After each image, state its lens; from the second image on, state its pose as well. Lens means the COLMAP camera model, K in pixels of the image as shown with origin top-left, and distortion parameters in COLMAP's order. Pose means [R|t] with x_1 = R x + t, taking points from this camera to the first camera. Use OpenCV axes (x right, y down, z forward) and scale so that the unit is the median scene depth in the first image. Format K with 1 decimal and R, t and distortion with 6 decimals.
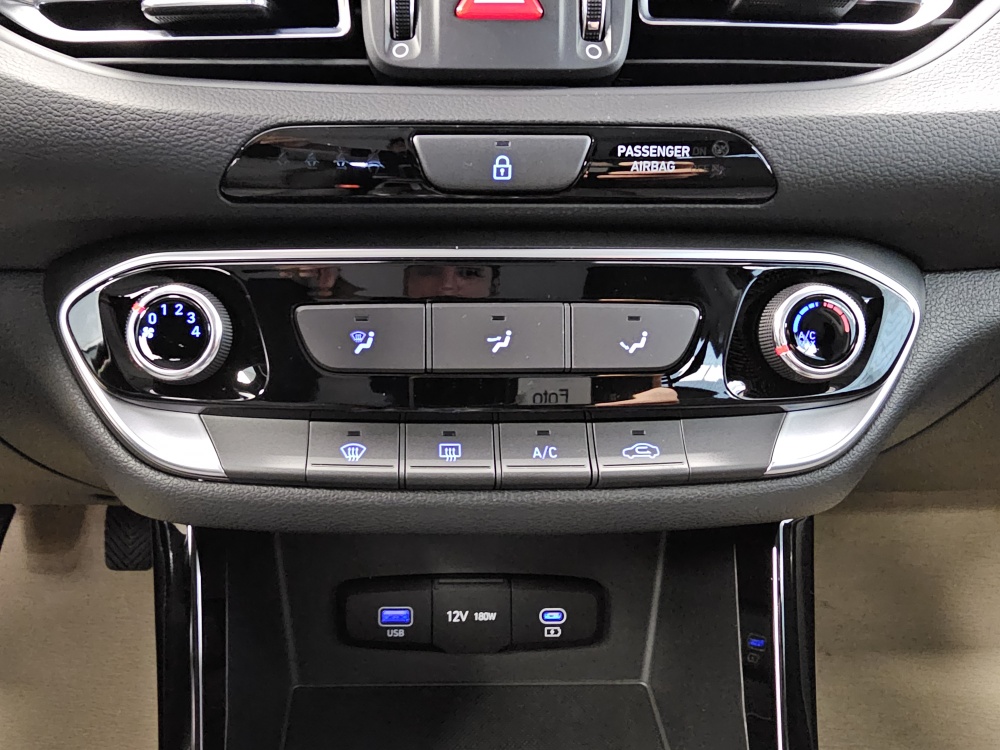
lens RADIAL K [[685.7, 0, 451.0], [0, 685.7, 378.6], [0, 0, 1]] dist [0.000009, -0.002569]
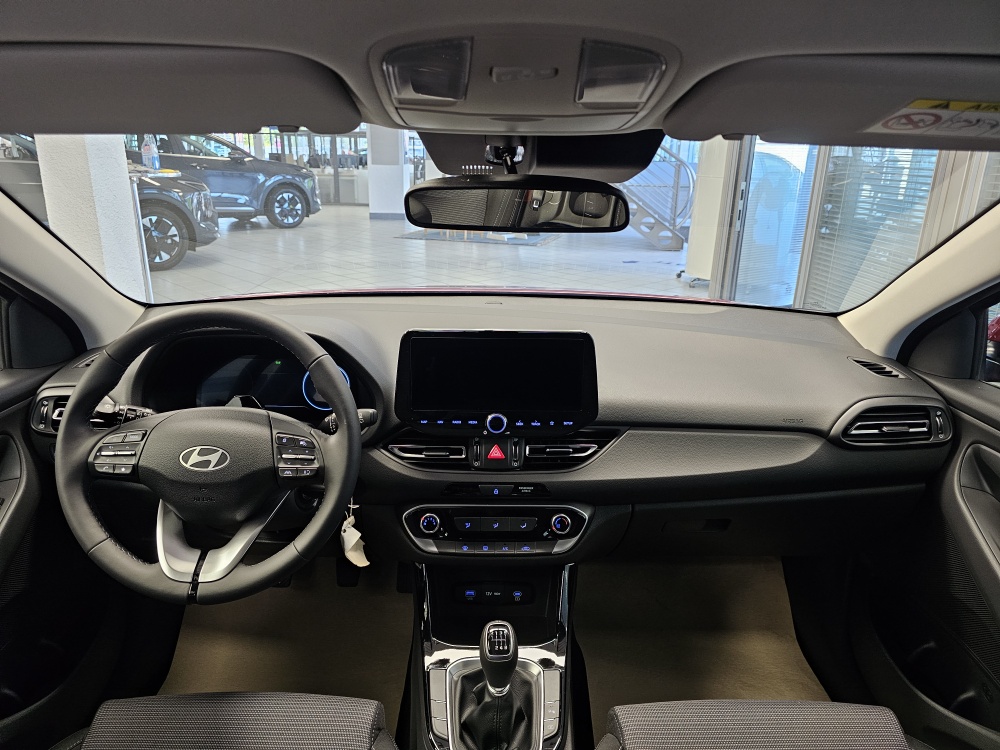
lens RADIAL K [[676.6, 0, 491.8], [0, 676.6, 375.2], [0, 0, 1]] dist [0.071353, -0.079640]
pose [[0.999922, 0.006391, -0.010739, 0.087307], [-0.007185, 0.997114, -0.075572, -0.751353], [0.010225, 0.075643, 0.997083, -3.877399]]
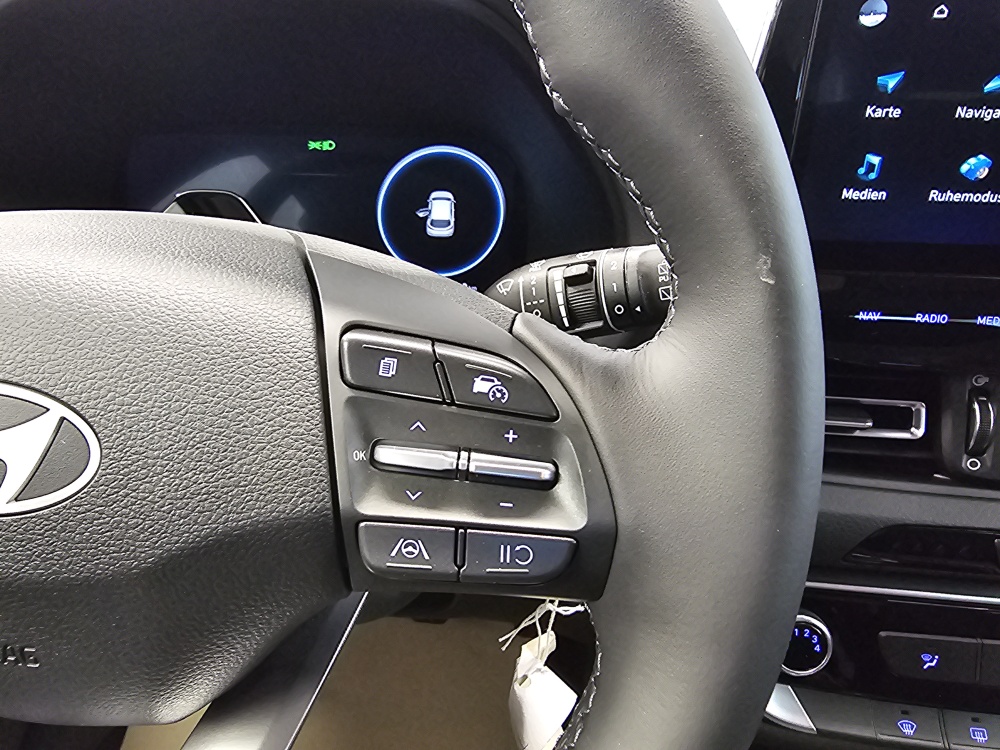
lens RADIAL K [[684.1, 0, 410.0], [0, 684.1, 374.4], [0, 0, 1]] dist [0.001827, -0.001211]
pose [[0.988836, 0.050861, -0.140062, -1.049900], [-0.043299, 0.997462, 0.056523, -0.698274], [0.142581, -0.049827, 0.988528, -0.577989]]
